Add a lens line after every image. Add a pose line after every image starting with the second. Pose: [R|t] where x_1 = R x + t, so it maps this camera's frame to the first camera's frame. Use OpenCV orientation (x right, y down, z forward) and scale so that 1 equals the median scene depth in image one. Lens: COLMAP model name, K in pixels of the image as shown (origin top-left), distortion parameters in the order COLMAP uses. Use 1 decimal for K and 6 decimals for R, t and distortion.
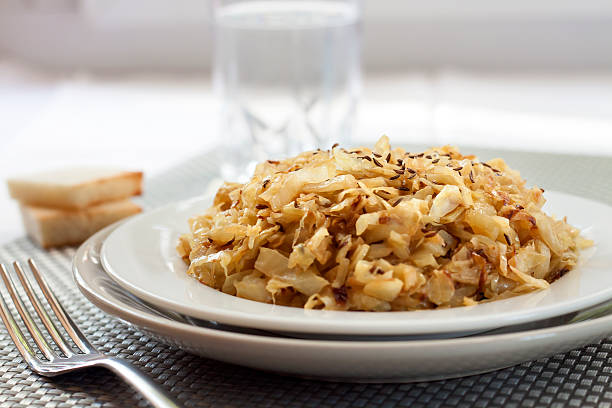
lens RADIAL K [[1641.3, 0, 309.5], [0, 1641.3, 206.6], [0, 0, 1]] dist [-0.094760, 0.000000]
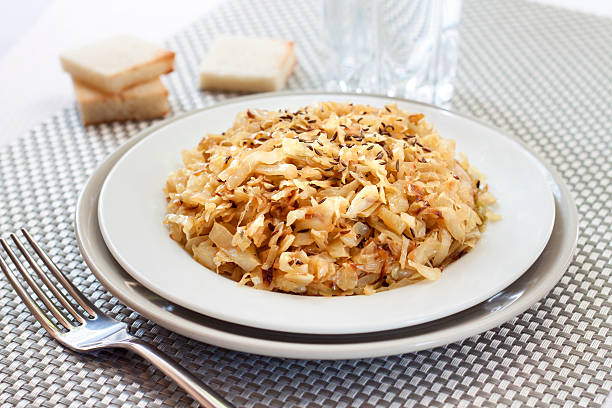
lens RADIAL K [[1641.3, 0, 307.2], [0, 1641.3, 204.5], [0, 0, 1]] dist [-0.094760, 0.000000]
pose [[0.988702, 0.090778, -0.119282, 0.188213], [-0.050526, 0.951022, 0.304966, -0.372641], [0.141124, -0.295493, 0.944864, -0.168115]]
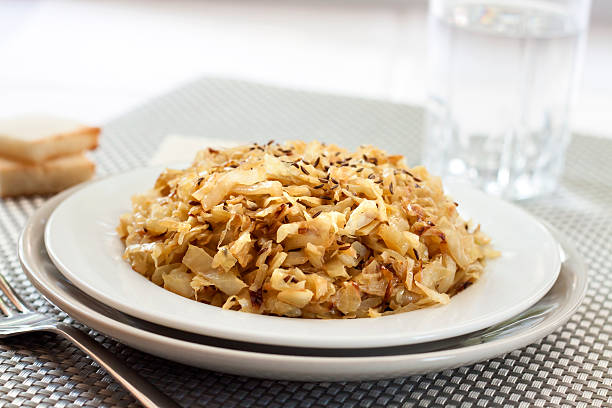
lens RADIAL K [[1641.3, 0, 306.7], [0, 1641.3, 201.4], [0, 0, 1]] dist [-0.094760, 0.000000]
pose [[0.996992, 0.077402, 0.003879, 0.041527], [-0.077420, 0.992459, 0.095035, -0.112799], [0.003506, -0.095049, 0.995466, -0.079708]]
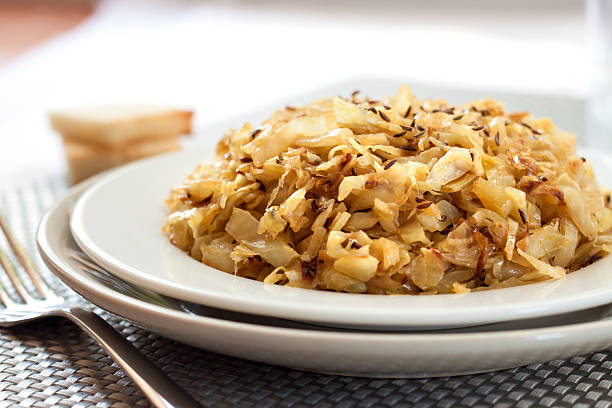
lens RADIAL K [[1641.3, 0, 306.3], [0, 1641.3, 208.5], [0, 0, 1]] dist [-0.094760, 0.000000]
pose [[0.982861, 0.063159, -0.173194, 0.157615], [-0.055630, 0.997298, 0.047987, -0.018115], [0.175756, -0.037529, 0.983718, 0.156405]]
